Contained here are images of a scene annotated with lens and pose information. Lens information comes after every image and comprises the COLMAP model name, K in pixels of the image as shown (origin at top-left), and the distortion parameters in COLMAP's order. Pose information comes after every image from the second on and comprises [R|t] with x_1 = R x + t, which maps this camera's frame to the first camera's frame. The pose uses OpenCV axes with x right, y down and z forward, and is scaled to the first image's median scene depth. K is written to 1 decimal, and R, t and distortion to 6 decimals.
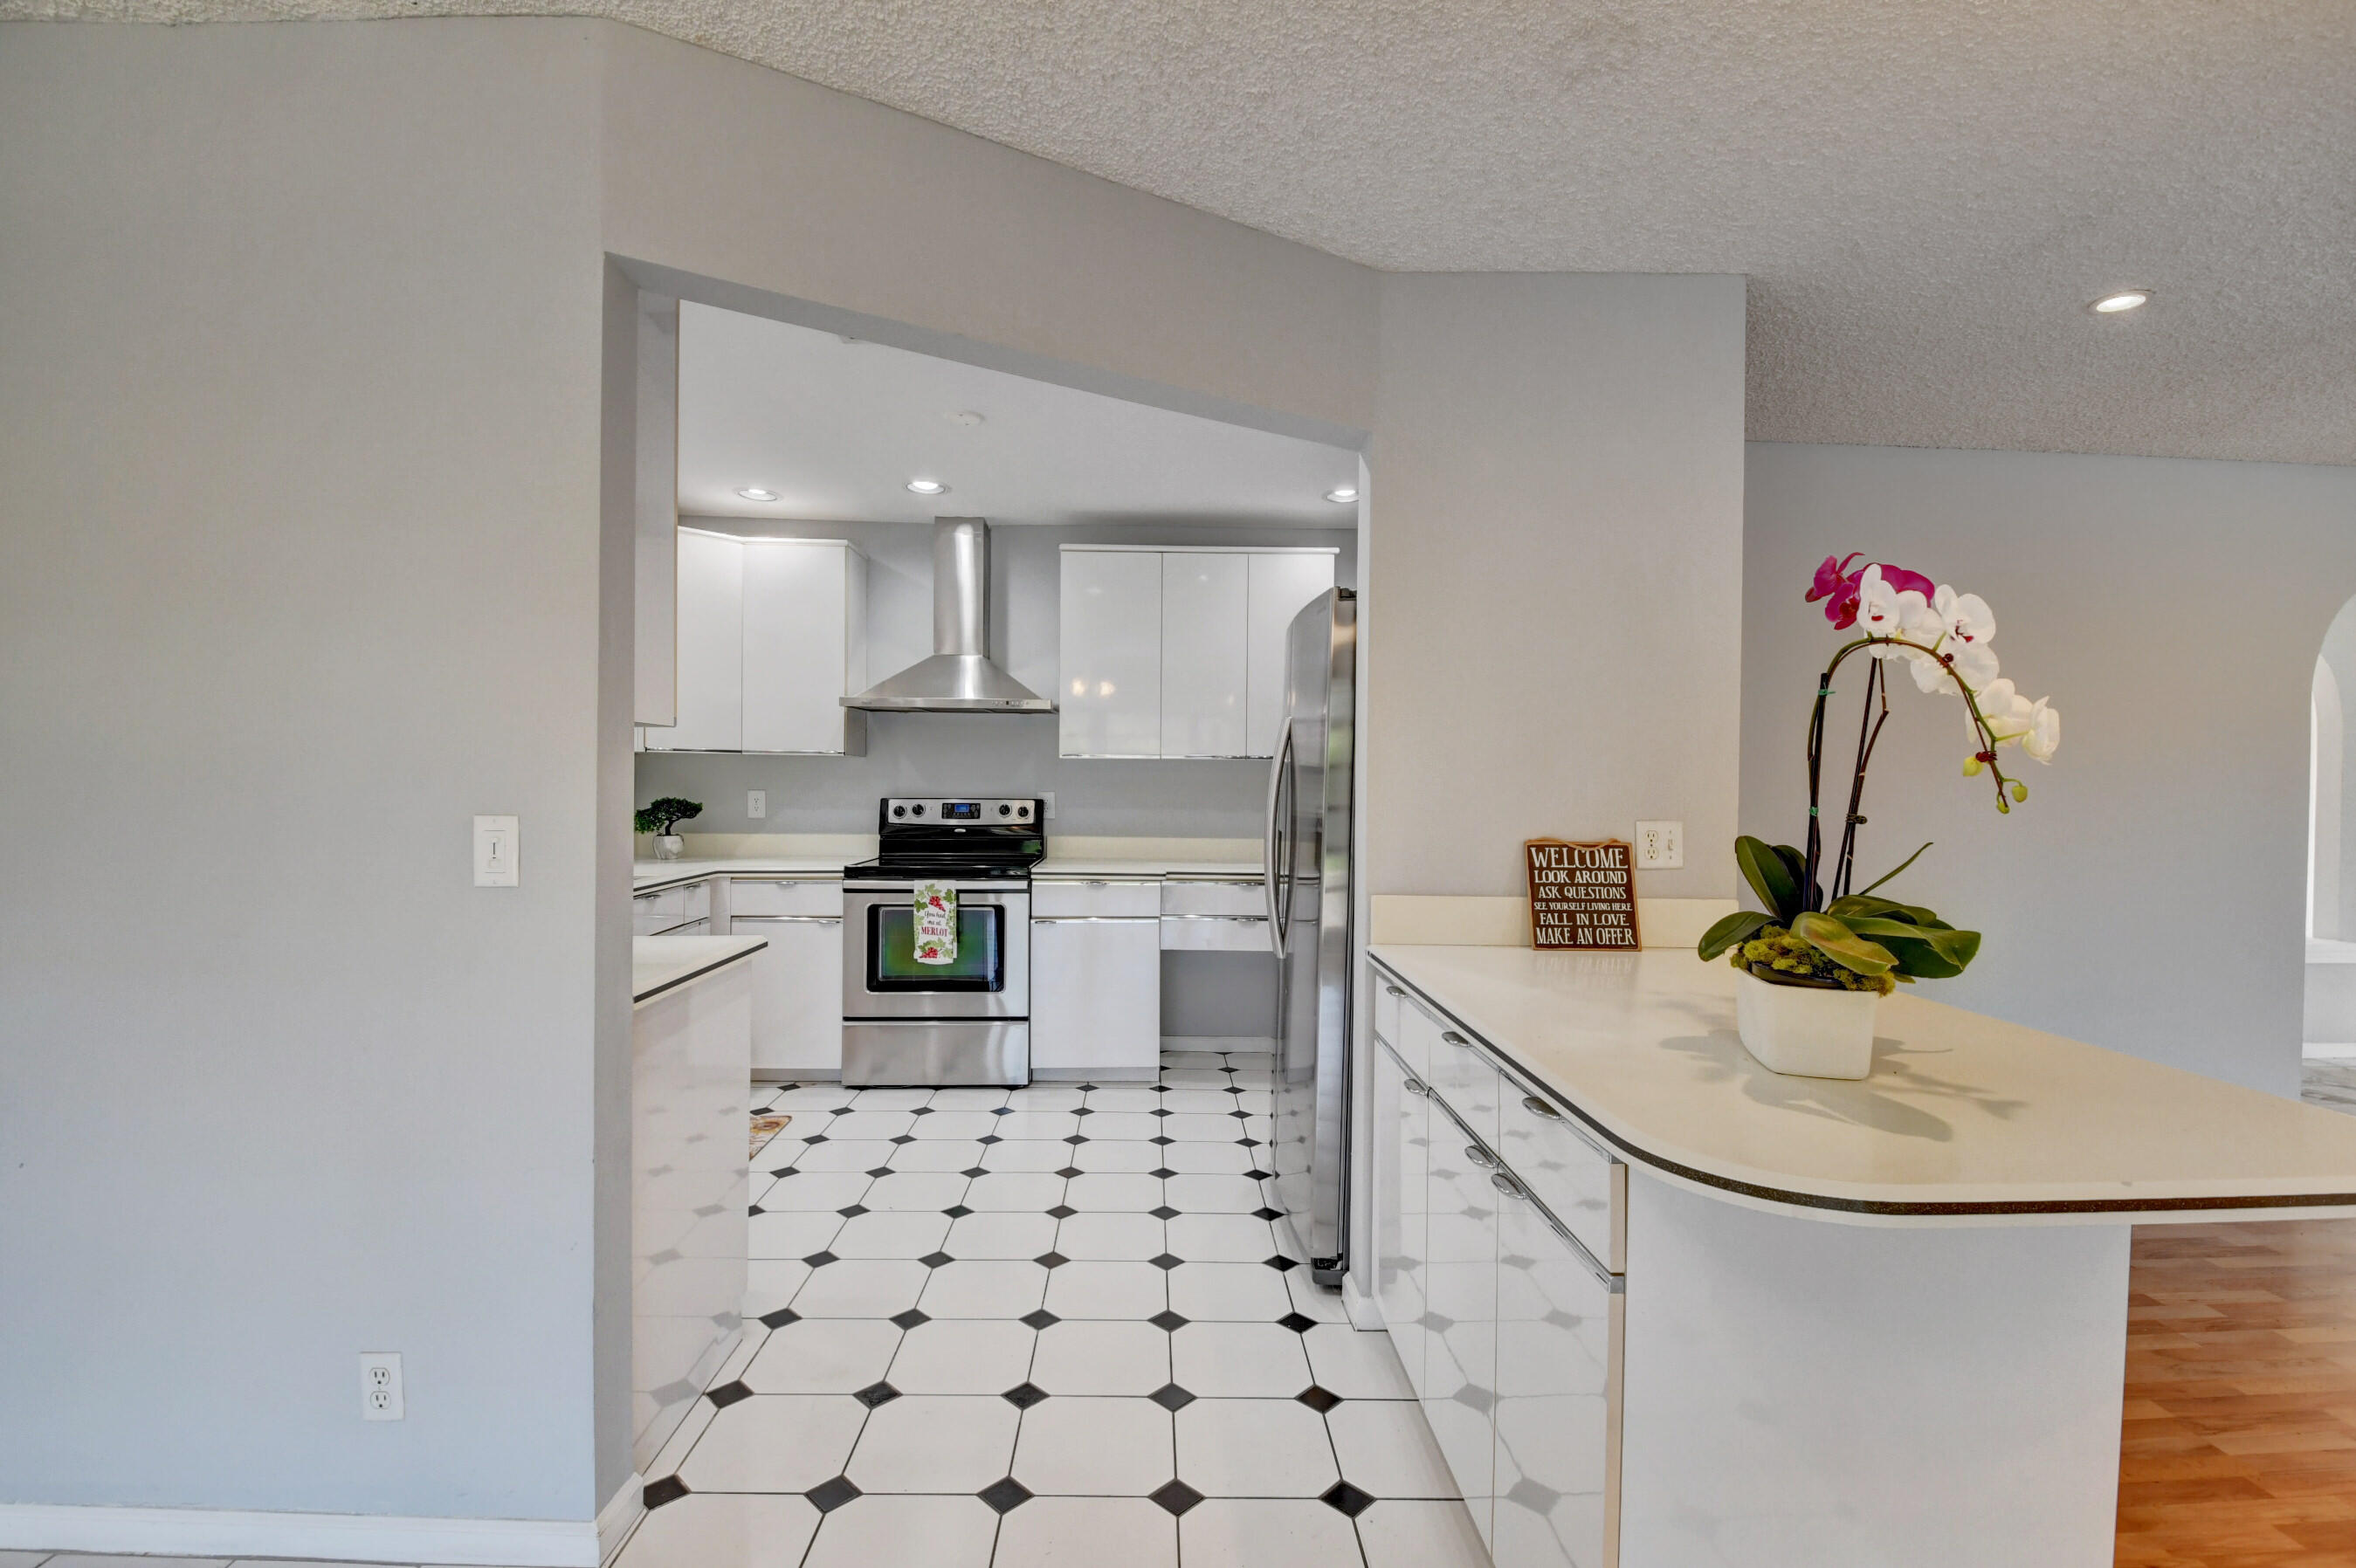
lens RADIAL K [[1087.2, 0, 1166.4], [0, 1087.2, 787.8], [0, 0, 1]] dist [0.001891, -0.019224]
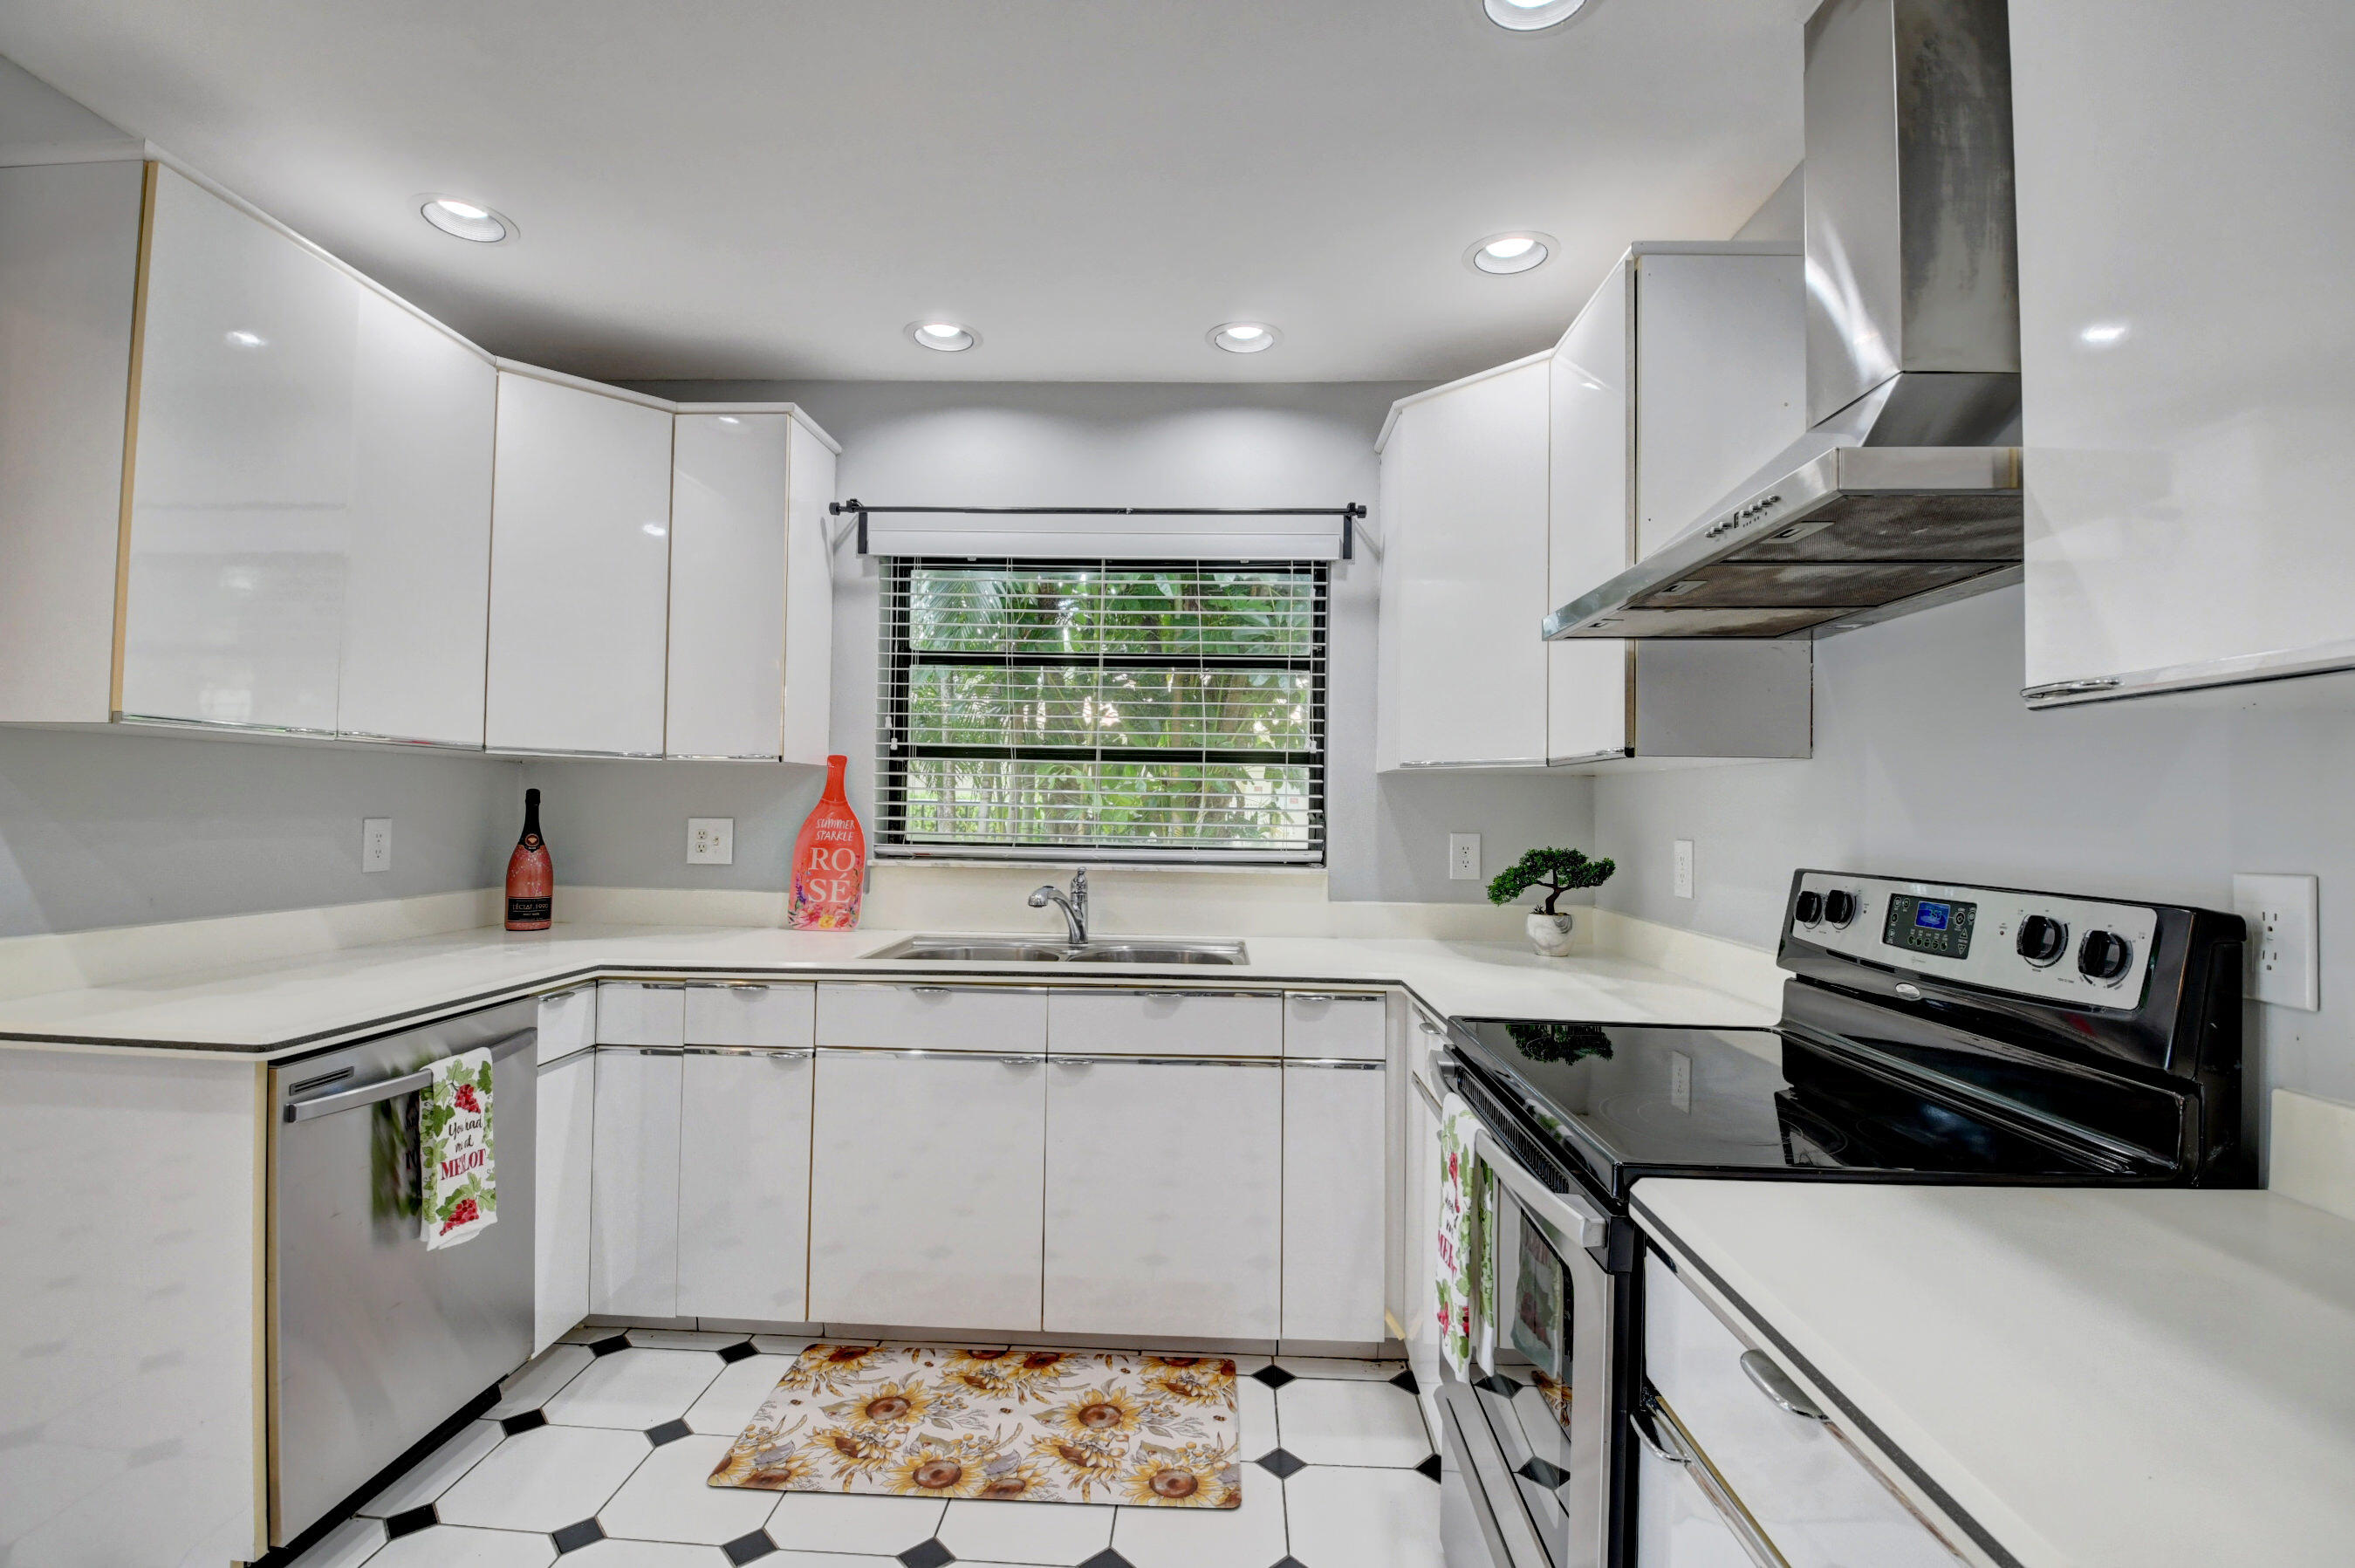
lens RADIAL K [[1036.0, 0, 1168.4], [0, 1036.0, 787.6], [0, 0, 1]] dist [0.000752, -0.029511]
pose [[-0.083350, -0.028928, -0.996100, 0.116627], [-0.022138, 0.999386, -0.027170, -0.003934], [0.996274, 0.019787, -0.083939, 0.914828]]
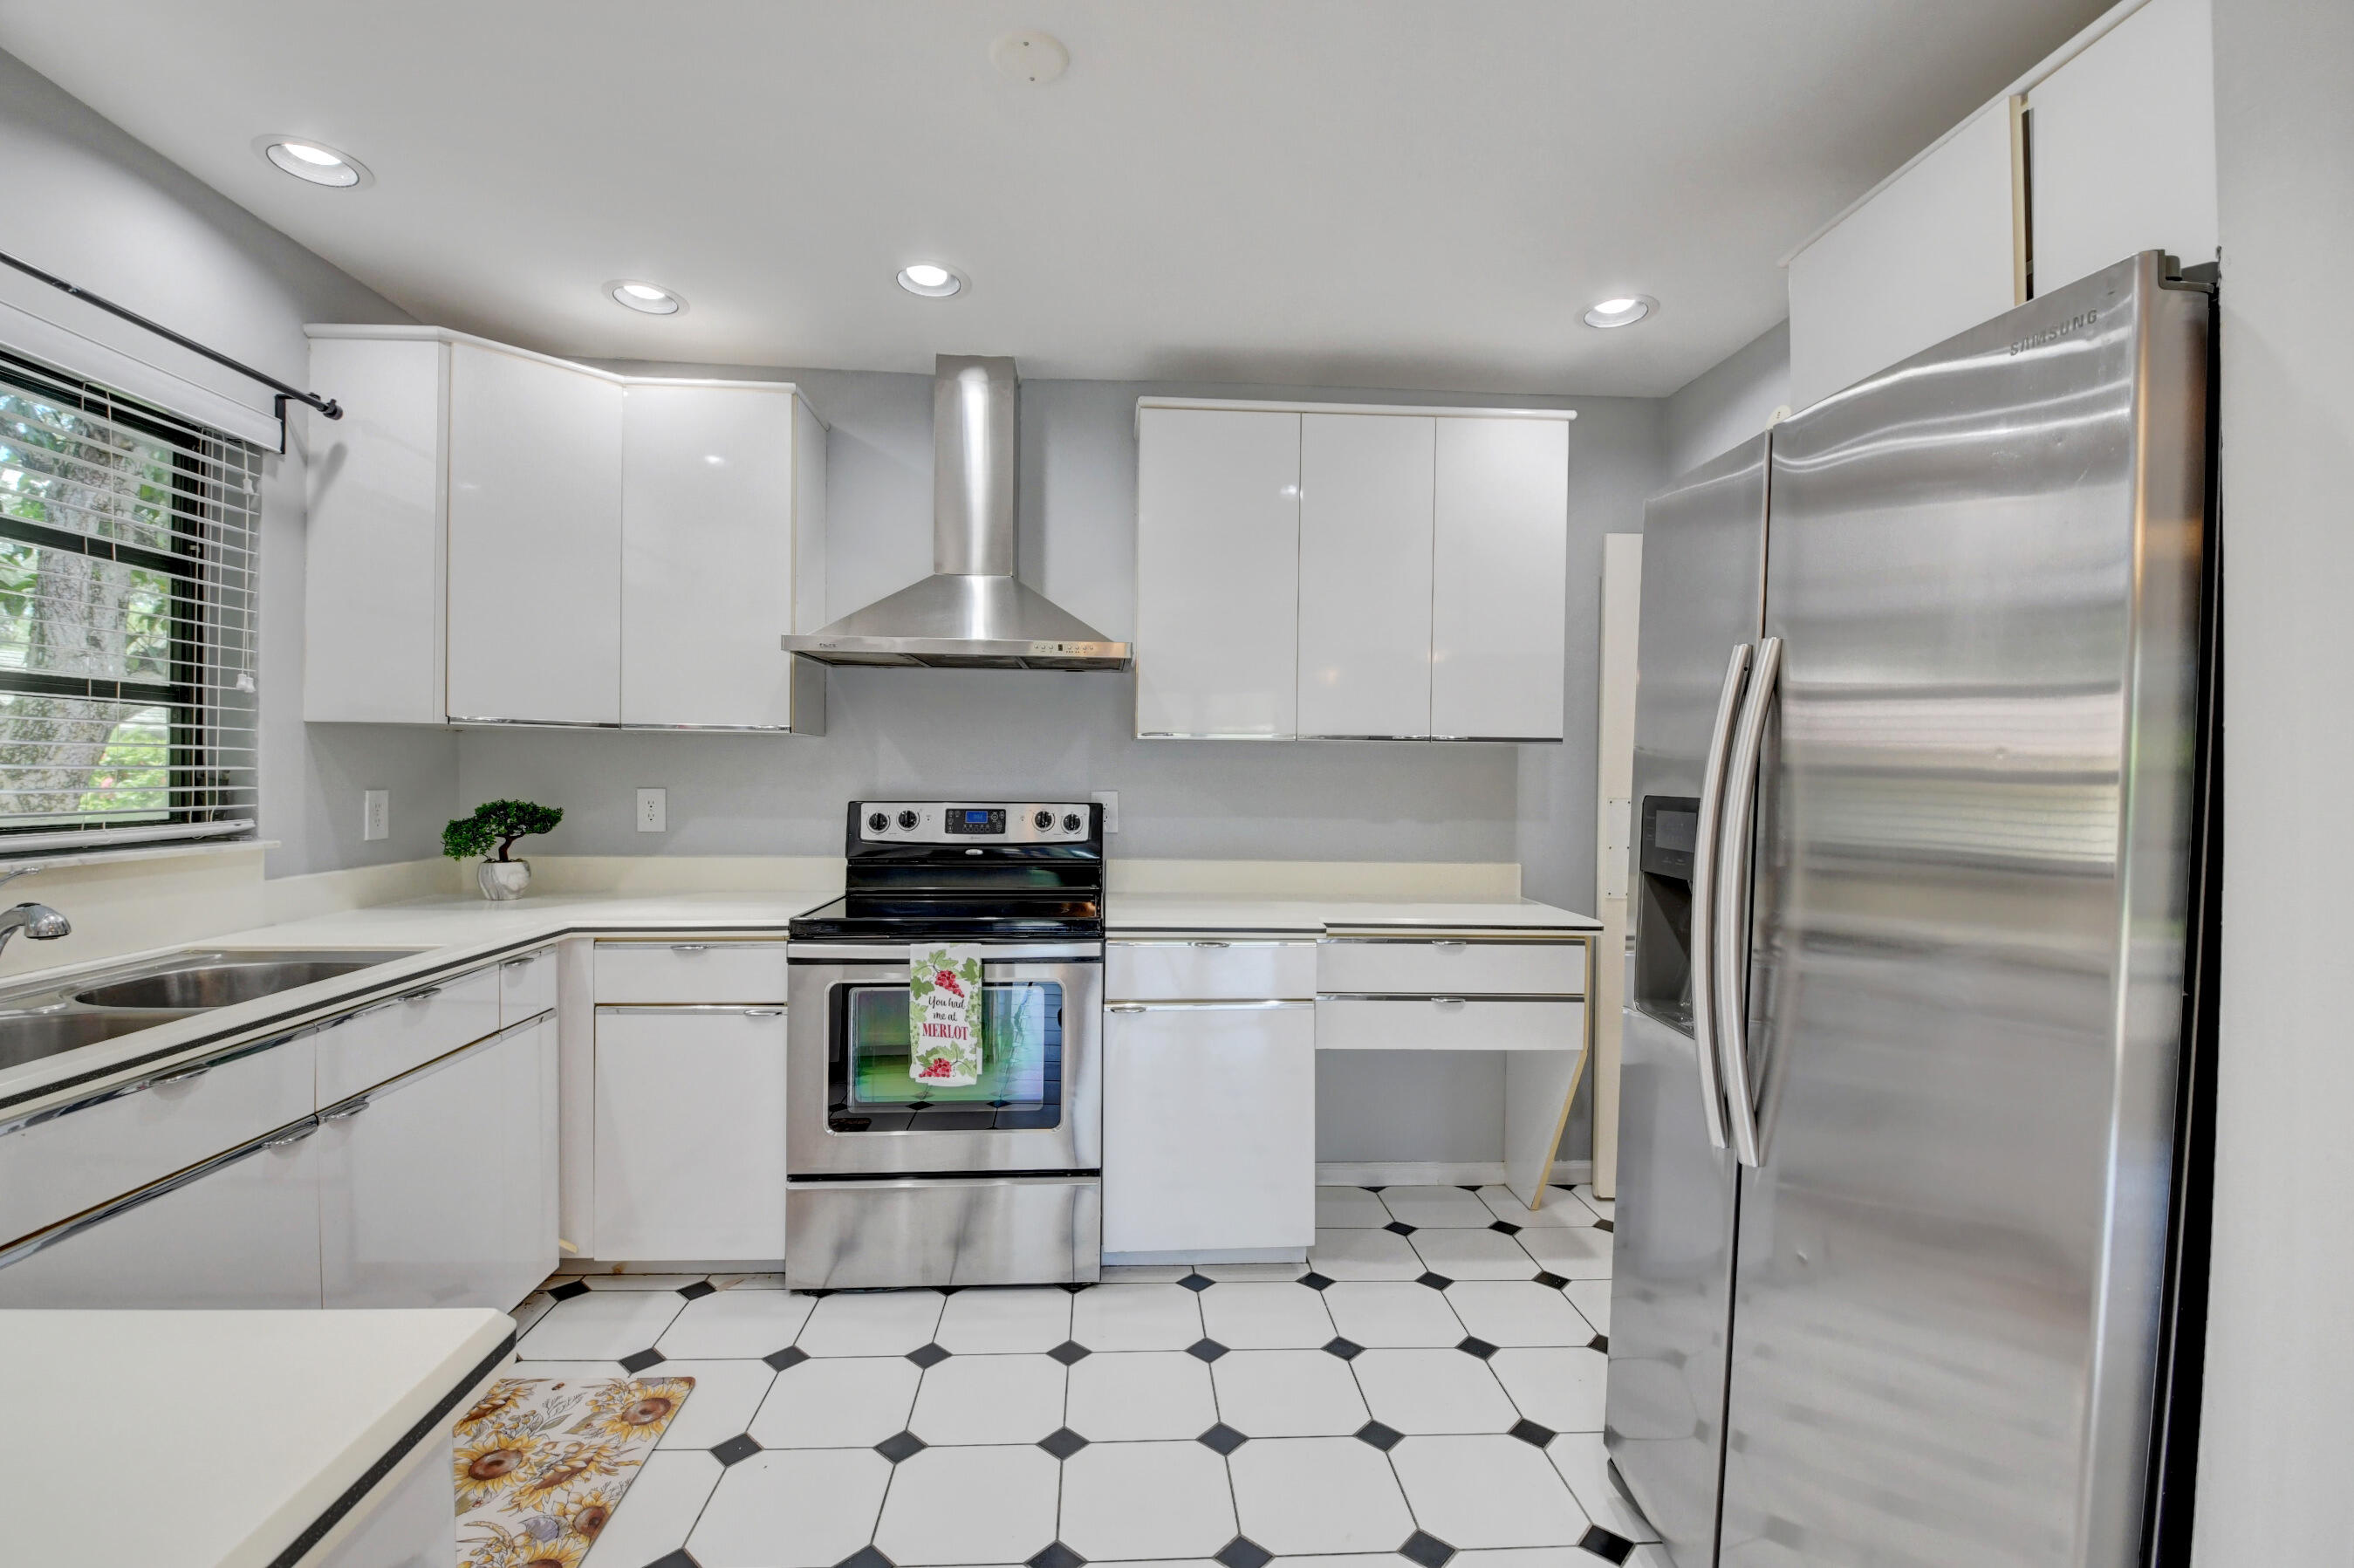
lens RADIAL K [[1086.4, 0, 1165.4], [0, 1086.4, 787.8], [0, 0, 1]] dist [0.001891, -0.019224]
pose [[0.999195, 0.001878, 0.040077, -0.114450], [-0.002164, 0.999972, 0.007107, -0.003634], [-0.040063, -0.007188, 0.999171, 0.397131]]
